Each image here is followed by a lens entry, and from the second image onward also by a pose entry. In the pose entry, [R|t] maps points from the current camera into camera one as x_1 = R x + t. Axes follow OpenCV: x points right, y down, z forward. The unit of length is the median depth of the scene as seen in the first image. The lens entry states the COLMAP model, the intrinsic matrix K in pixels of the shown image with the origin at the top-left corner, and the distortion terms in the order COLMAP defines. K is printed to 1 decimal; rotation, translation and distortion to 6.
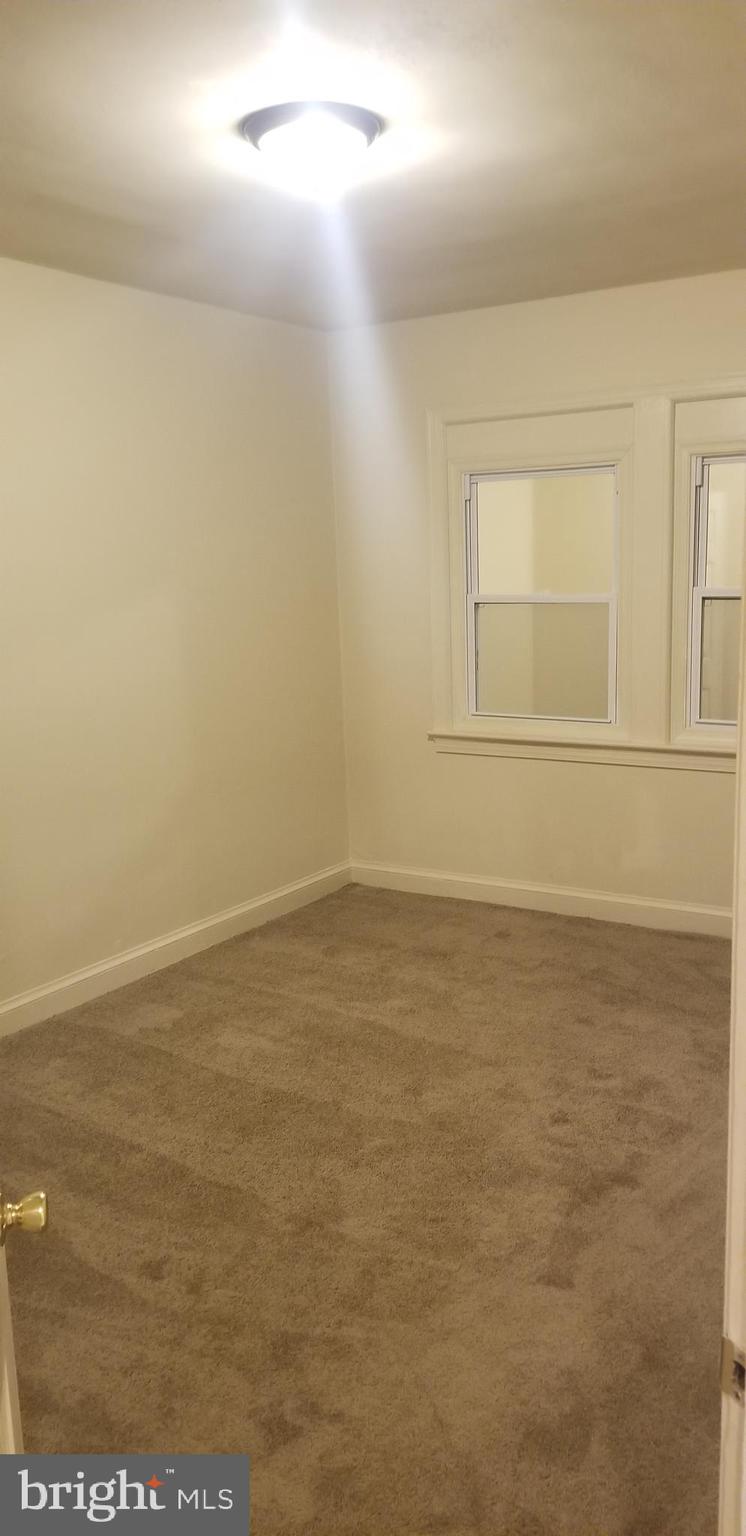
lens RADIAL K [[1221.8, 0, 374.9], [0, 1221.8, 769.9], [0, 0, 1]] dist [0.030456, -0.058745]
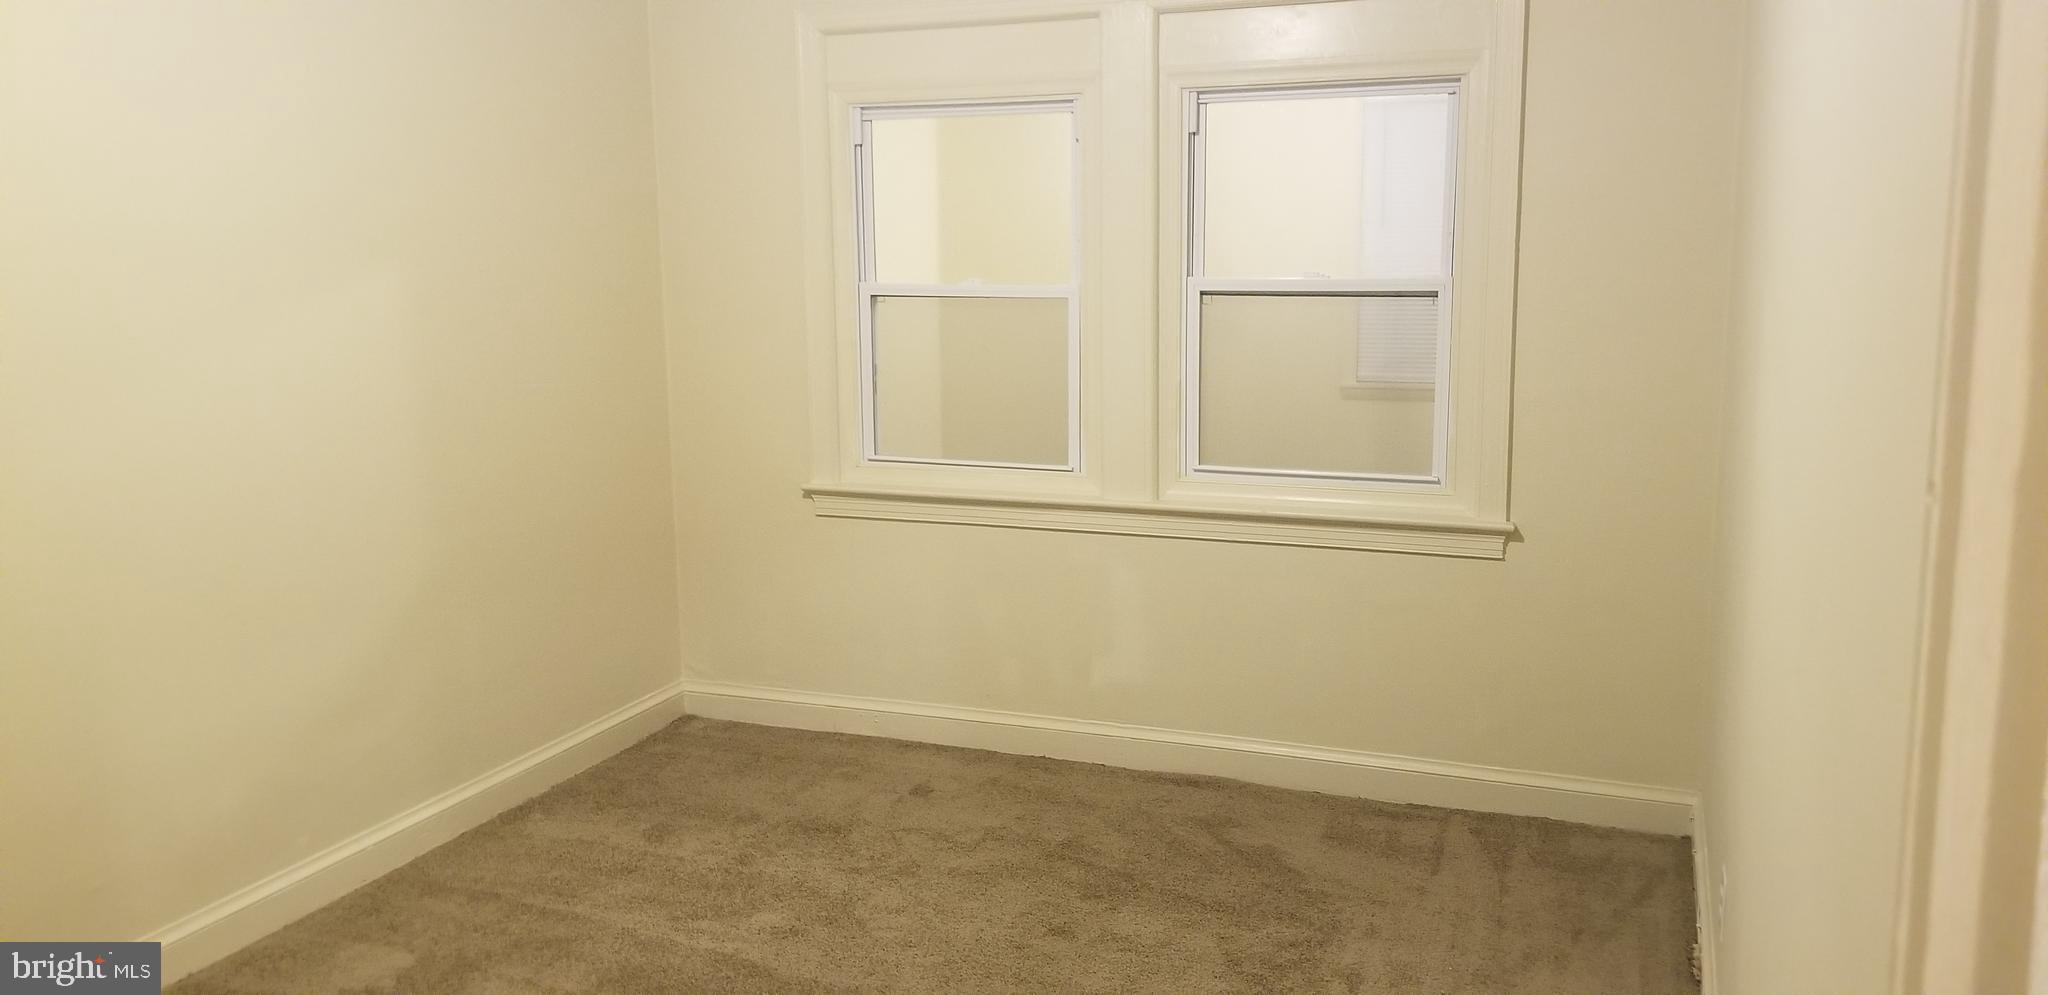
lens RADIAL K [[1629.1, 0, 1031.2], [0, 1629.1, 431.5], [0, 0, 1]] dist [0.030456, -0.058745]
pose [[0.978977, -0.008410, 0.203795, -0.017185], [0.018375, 0.998723, -0.047056, -0.018522], [-0.203140, 0.049811, 0.977882, 0.111413]]
